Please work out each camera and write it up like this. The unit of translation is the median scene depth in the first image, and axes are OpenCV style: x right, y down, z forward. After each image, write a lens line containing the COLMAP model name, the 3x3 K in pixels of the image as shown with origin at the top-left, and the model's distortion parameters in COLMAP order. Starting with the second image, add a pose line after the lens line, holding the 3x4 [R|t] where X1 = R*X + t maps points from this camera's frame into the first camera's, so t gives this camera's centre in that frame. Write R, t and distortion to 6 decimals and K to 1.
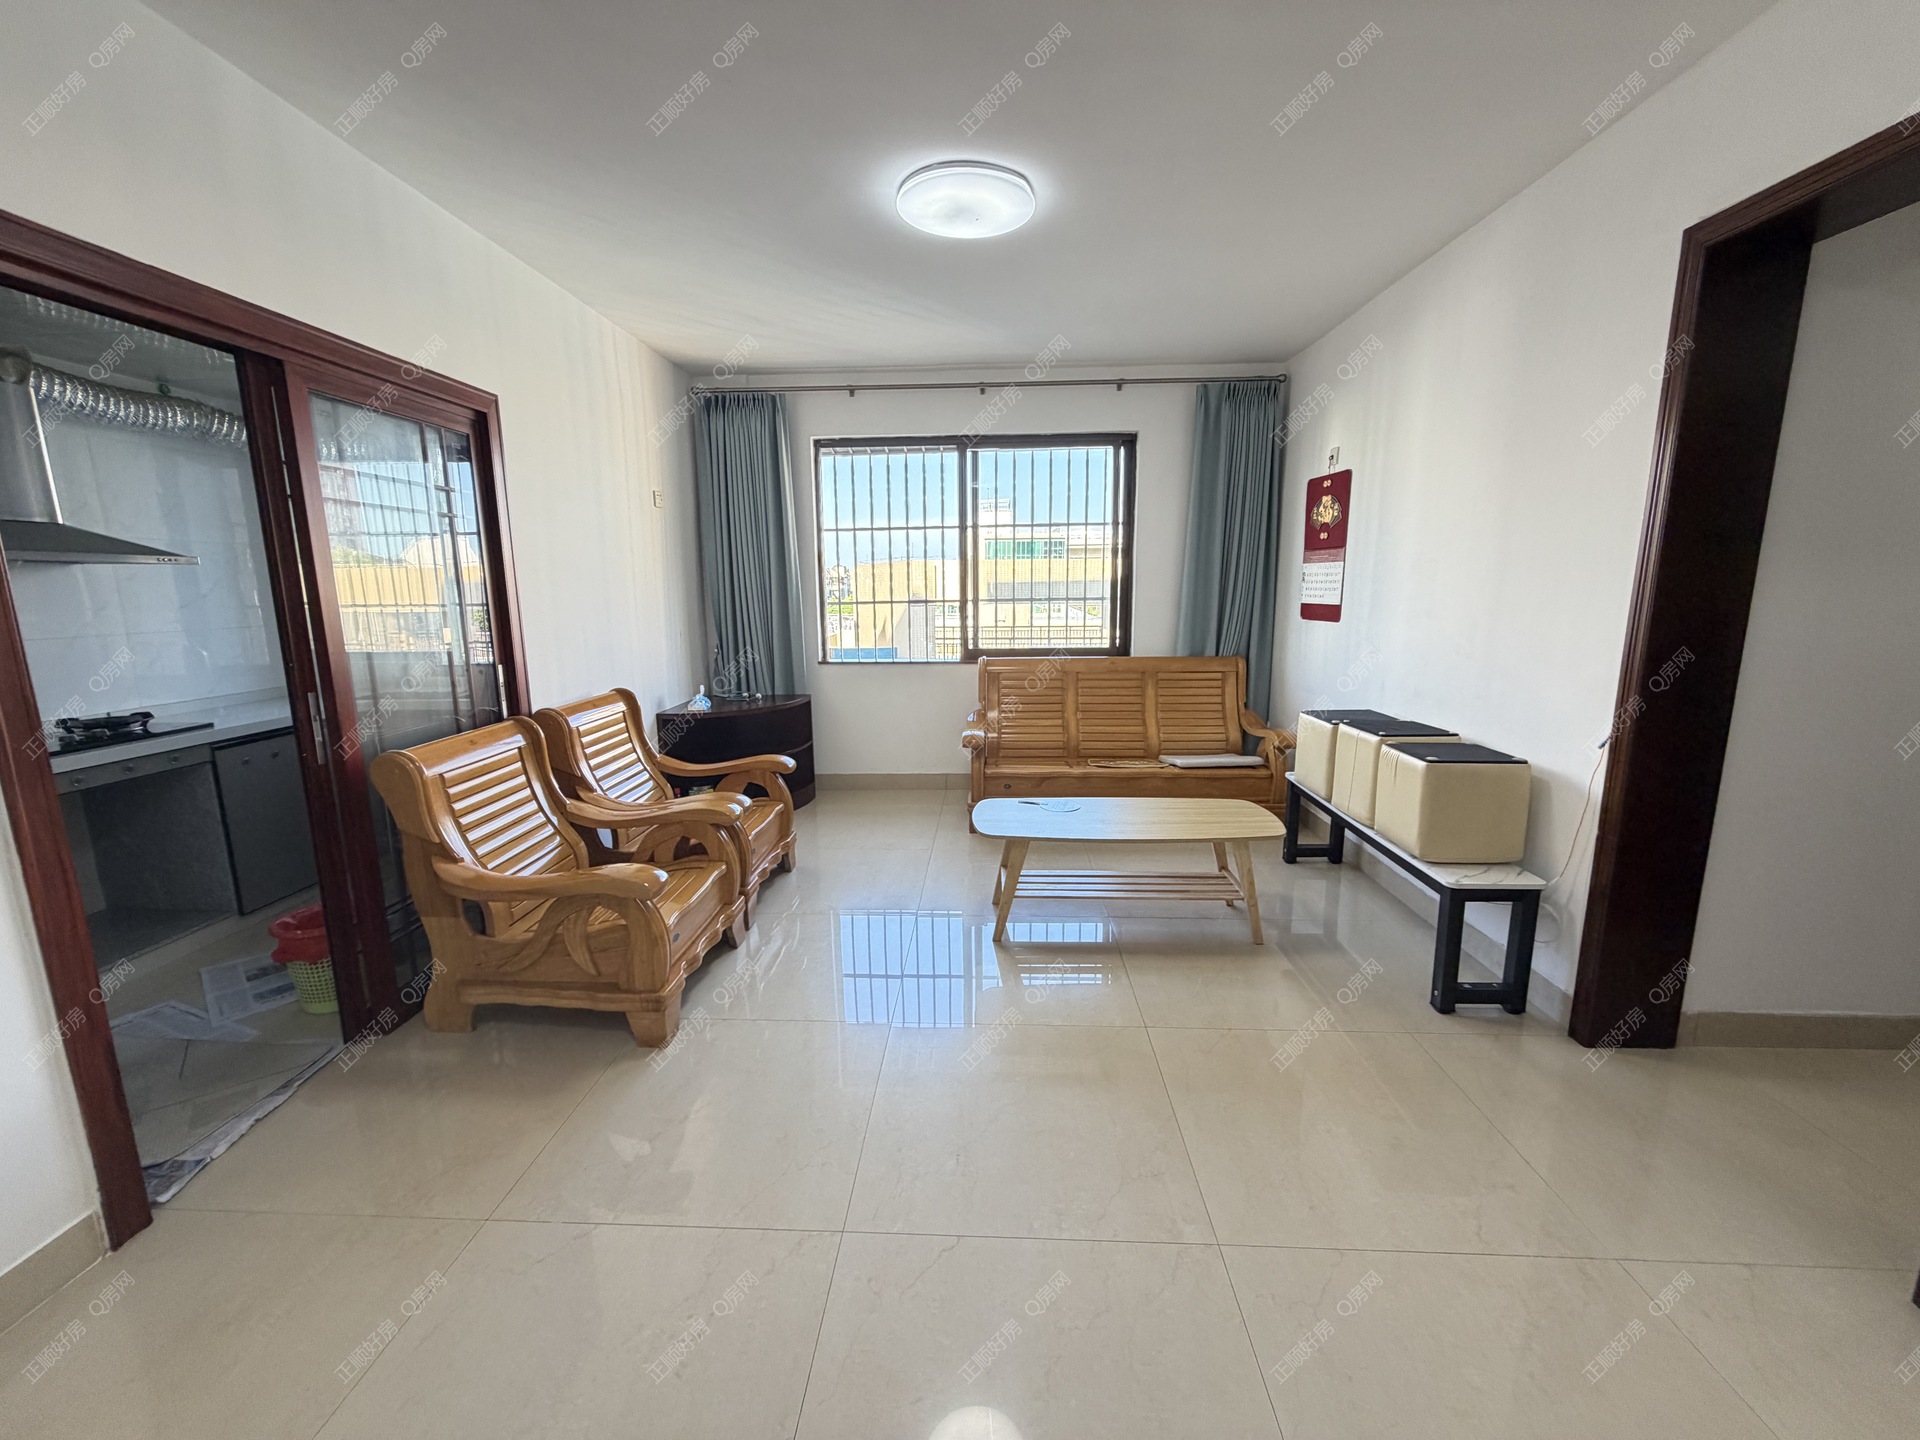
lens RADIAL K [[766.5, 0, 957.9], [0, 766.5, 716.9], [0, 0, 1]] dist [-0.000333, 0.000031]
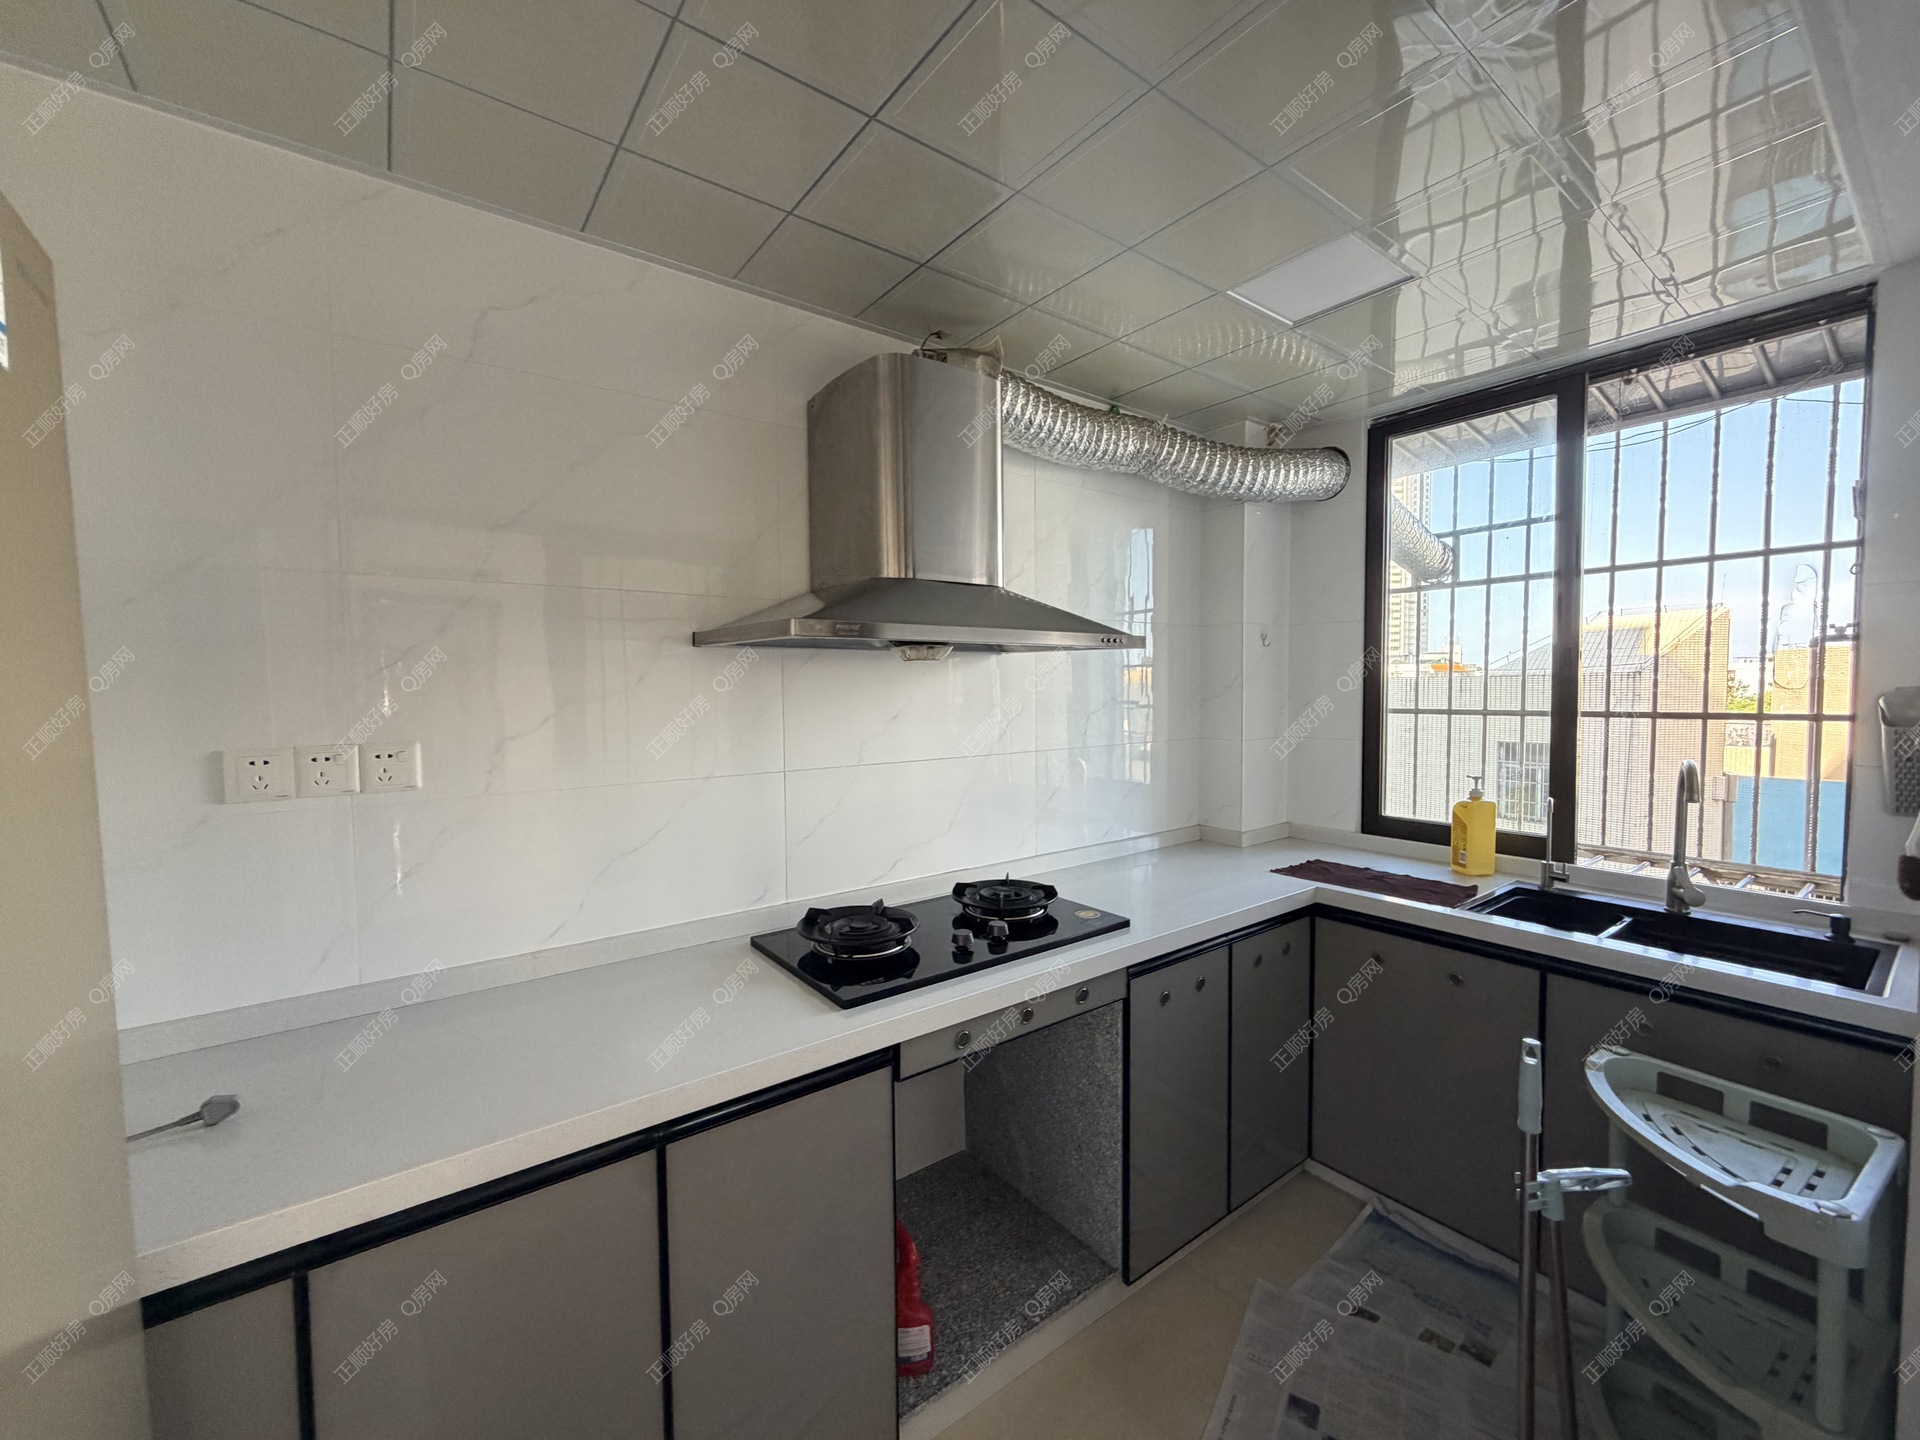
lens RADIAL K [[766.5, 0, 960.3], [0, 766.5, 721.7], [0, 0, 1]] dist [-0.000333, 0.000031]
pose [[0.634644, 0.042844, -0.771616, -0.631080], [-0.133183, 0.989587, -0.054594, -0.092549], [0.761242, 0.137414, 0.633741, 0.532629]]
